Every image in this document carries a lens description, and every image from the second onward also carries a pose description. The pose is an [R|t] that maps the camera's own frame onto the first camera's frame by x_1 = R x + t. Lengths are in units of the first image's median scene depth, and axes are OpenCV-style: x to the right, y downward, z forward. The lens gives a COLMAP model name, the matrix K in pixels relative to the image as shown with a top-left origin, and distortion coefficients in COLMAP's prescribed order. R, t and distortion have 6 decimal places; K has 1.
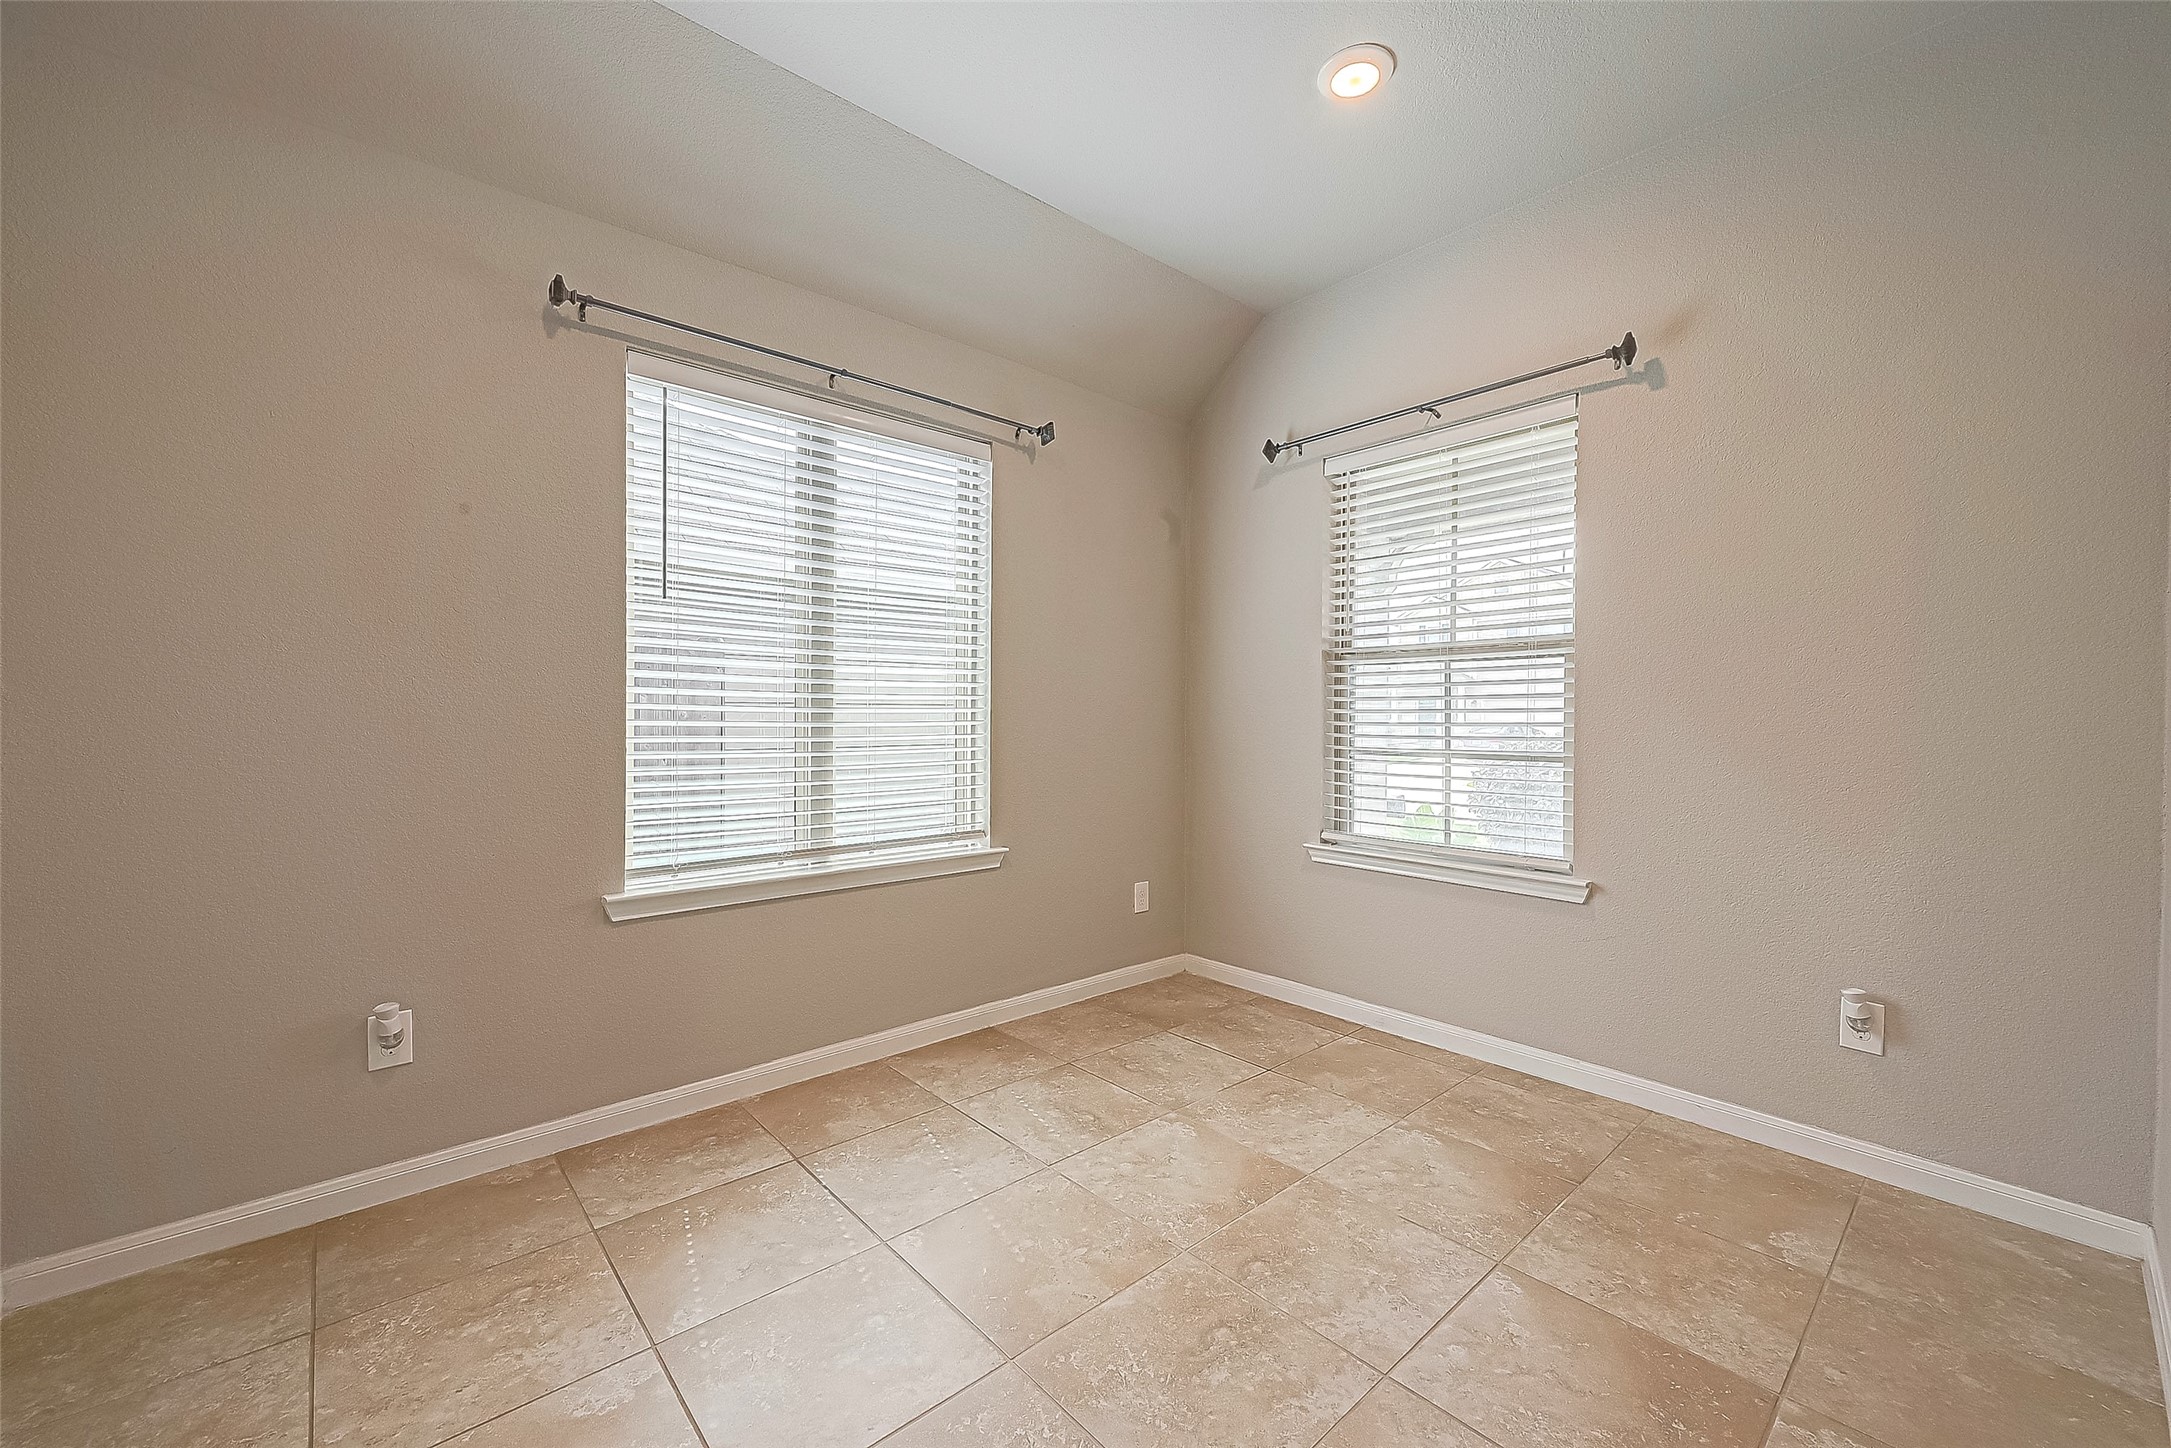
lens RADIAL K [[856.3, 0, 1085.5], [0, 856.3, 724.0], [0, 0, 1]] dist [0.000110, 0.000213]
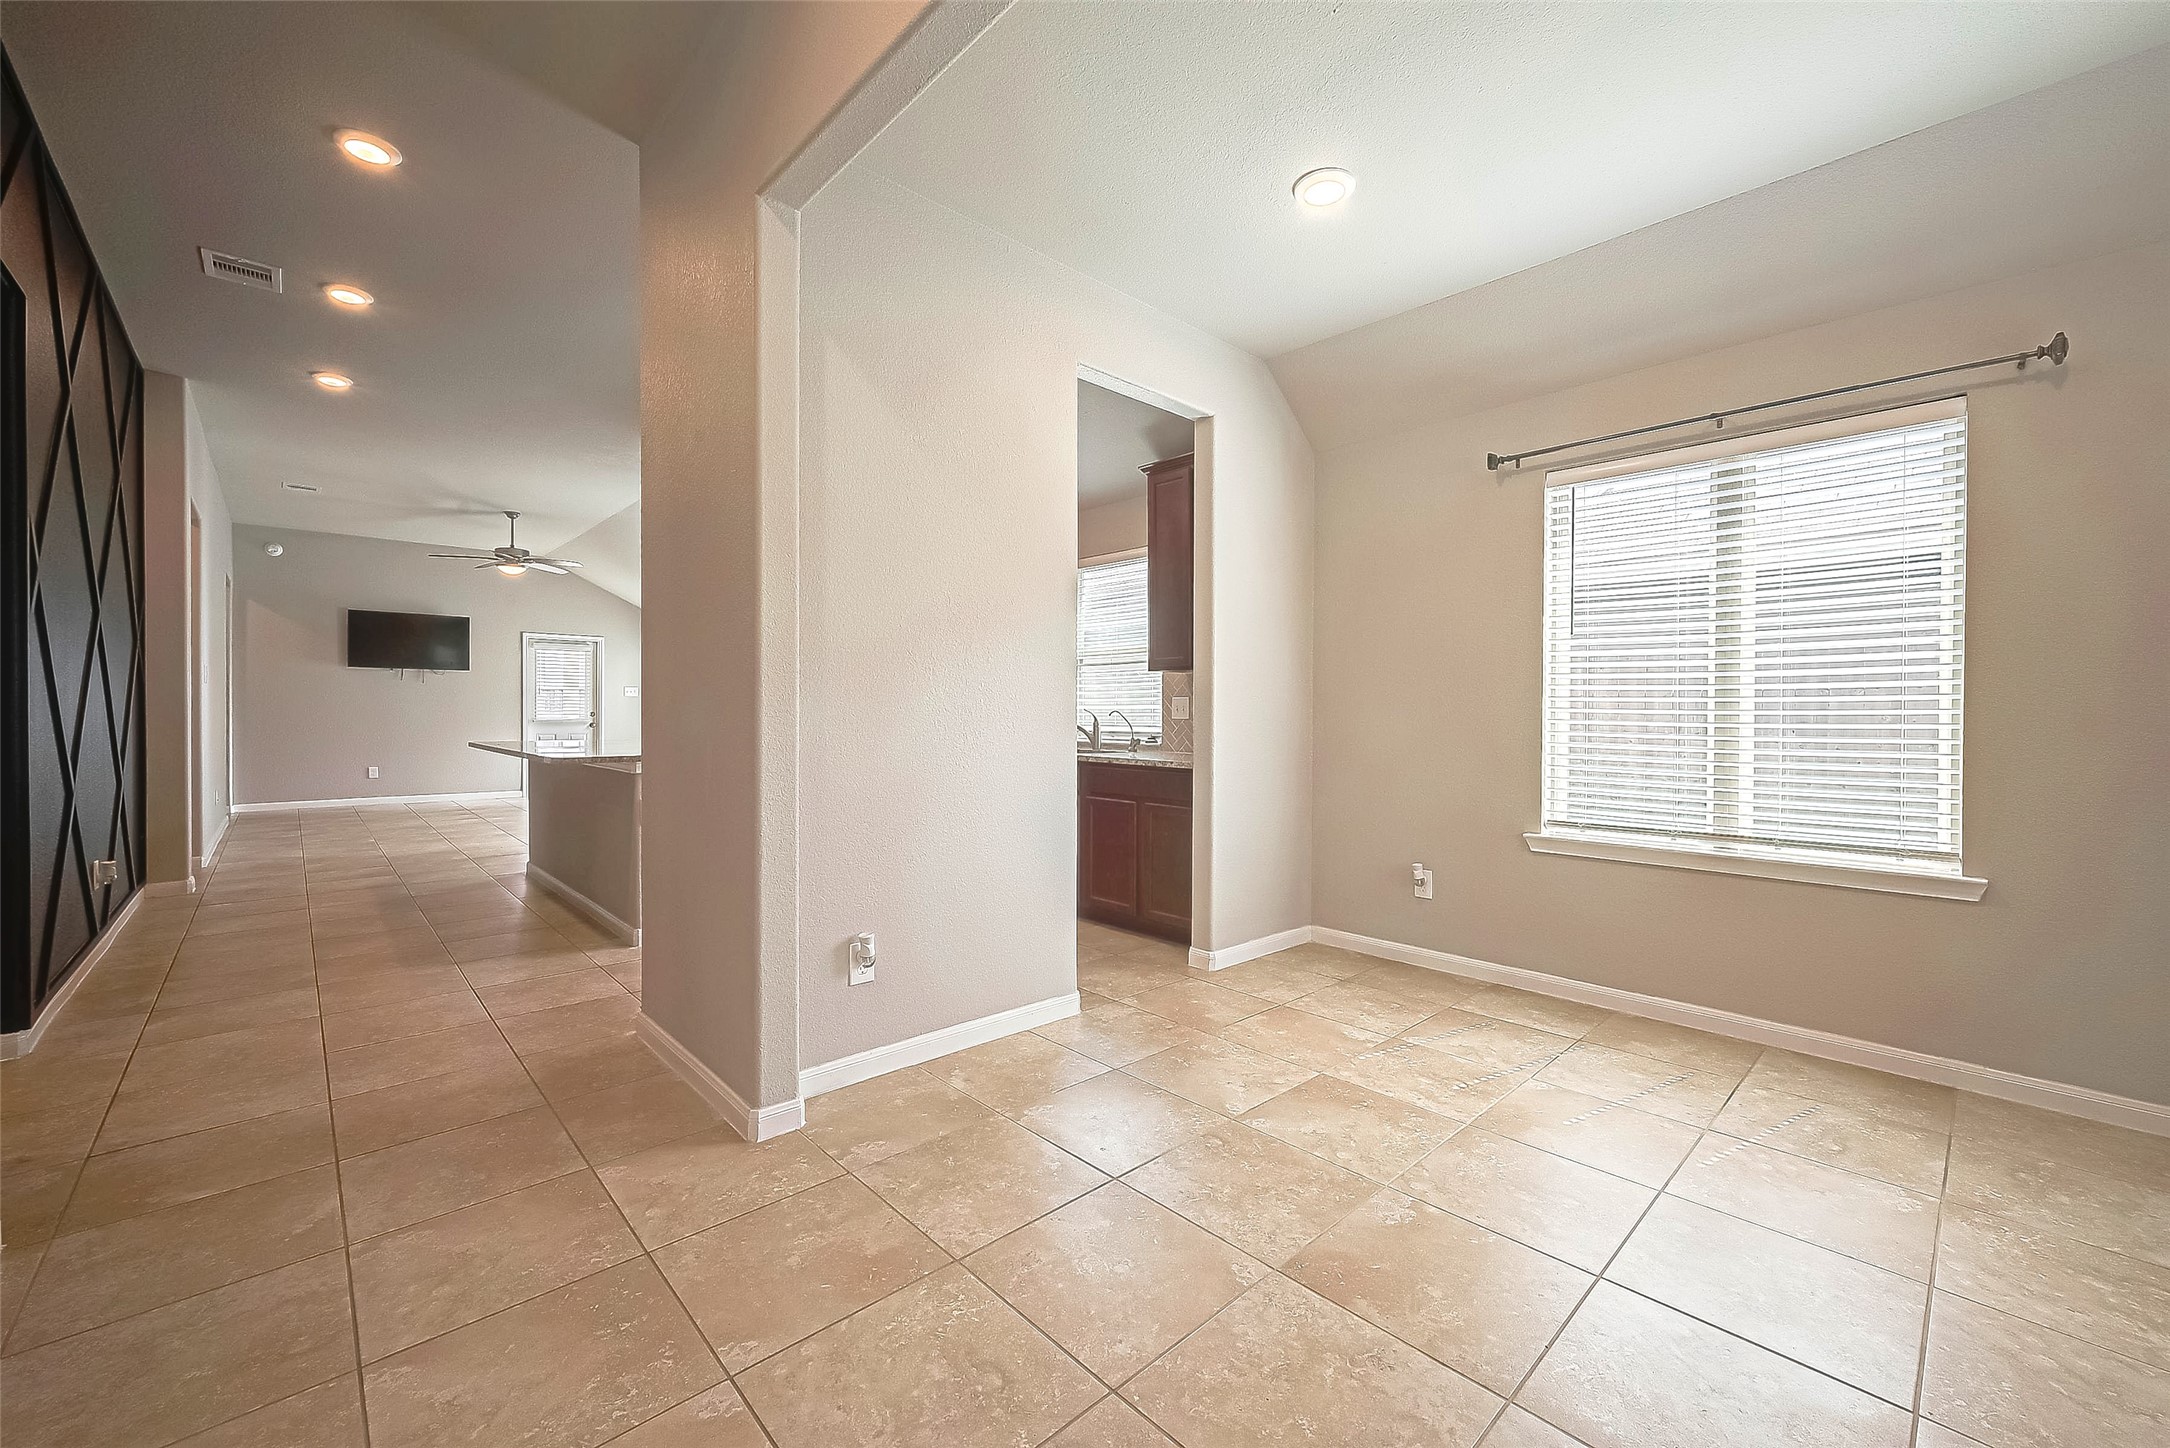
lens RADIAL K [[853.0, 0, 1089.9], [0, 853.0, 714.8], [0, 0, 1]] dist [-0.000775, -0.000027]
pose [[0.027114, -0.001456, -0.999631, 1.074396], [-0.015611, 0.999876, -0.001880, 0.003642], [0.999510, 0.015657, 0.027088, 0.186345]]
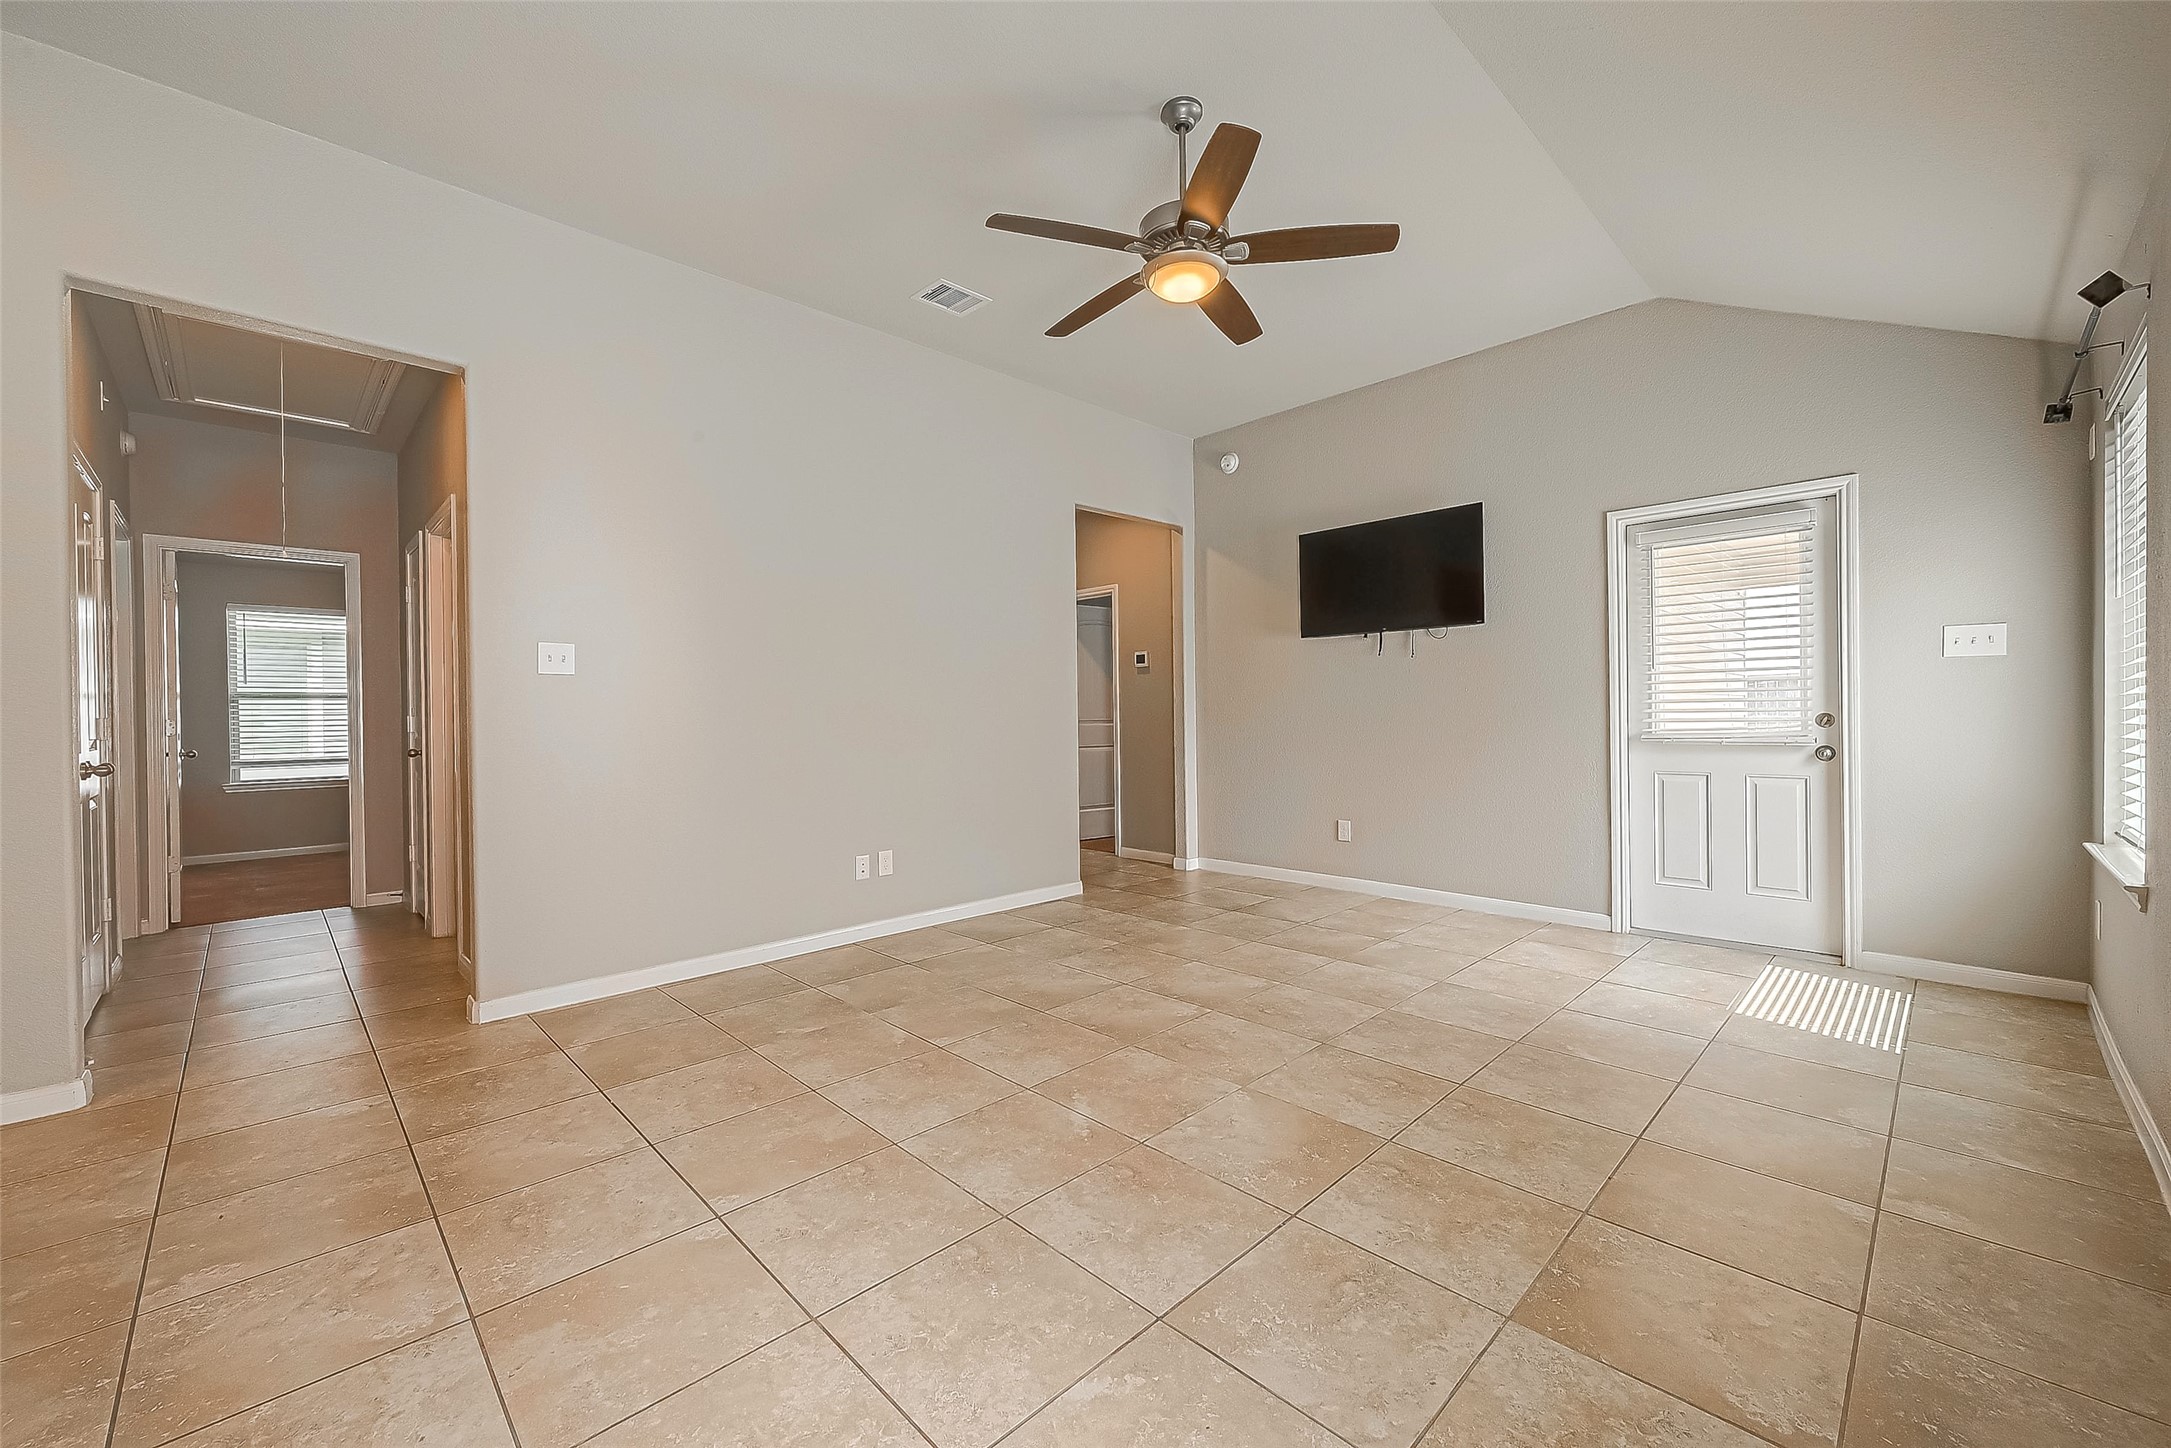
lens RADIAL K [[849.3, 0, 1091.9], [0, 849.3, 713.6], [0, 0, 1]] dist [0.003437, 0.000056]
pose [[-0.998861, 0.006084, -0.047331, -3.093750], [0.005682, 0.999947, 0.008633, 0.001917], [0.047381, 0.008355, -0.998842, -1.234354]]
